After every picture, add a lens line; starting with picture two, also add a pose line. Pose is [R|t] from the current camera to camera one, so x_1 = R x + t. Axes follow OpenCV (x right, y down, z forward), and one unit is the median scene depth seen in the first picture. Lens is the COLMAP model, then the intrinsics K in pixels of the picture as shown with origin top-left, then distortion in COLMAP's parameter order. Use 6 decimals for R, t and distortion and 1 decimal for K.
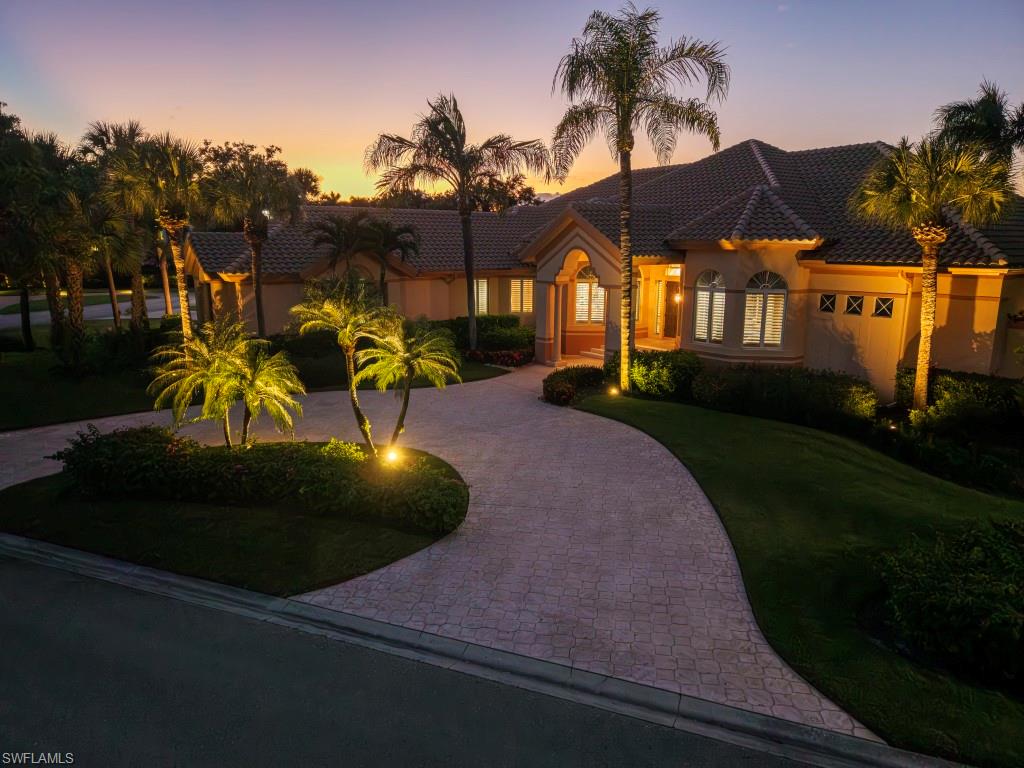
lens RADIAL K [[723.7, 0, 512.0], [0, 723.7, 384.0], [0, 0, 1]] dist [-0.004386, -0.003004]
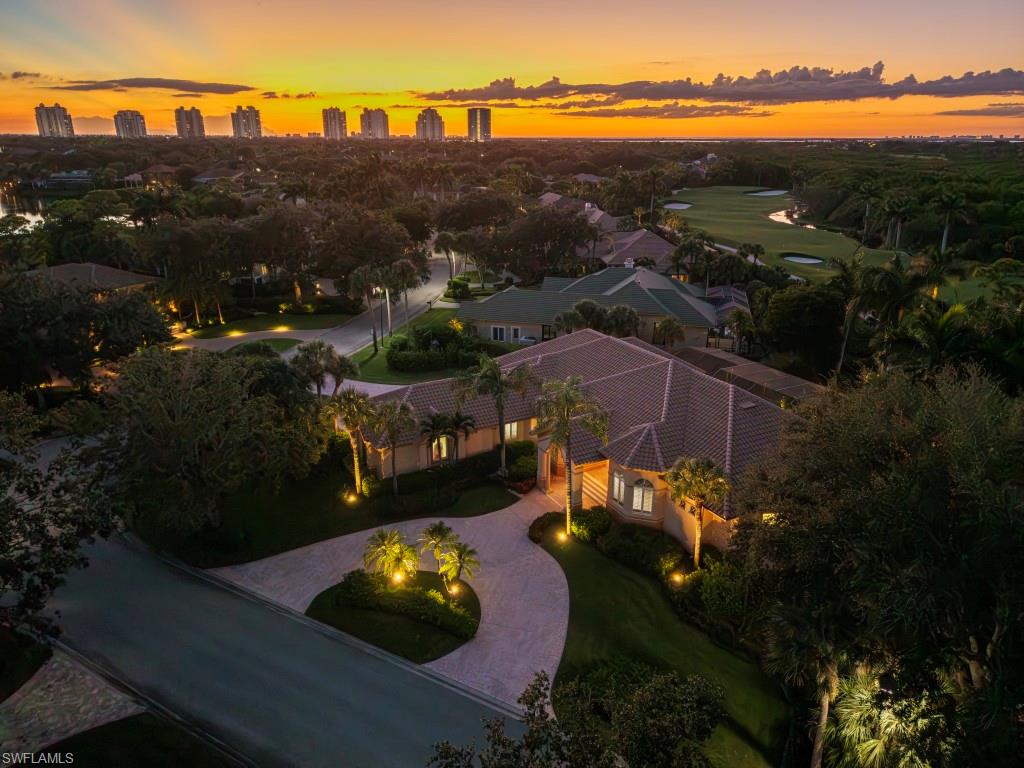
lens RADIAL K [[688.8, 0, 512.0], [0, 688.8, 384.0], [0, 0, 1]] dist [0.002388, -0.003112]
pose [[0.993684, 0.044468, -0.103029, 0.249672], [-0.032782, 0.993115, 0.112467, -0.886898], [0.107321, -0.108379, 0.988300, -1.280316]]
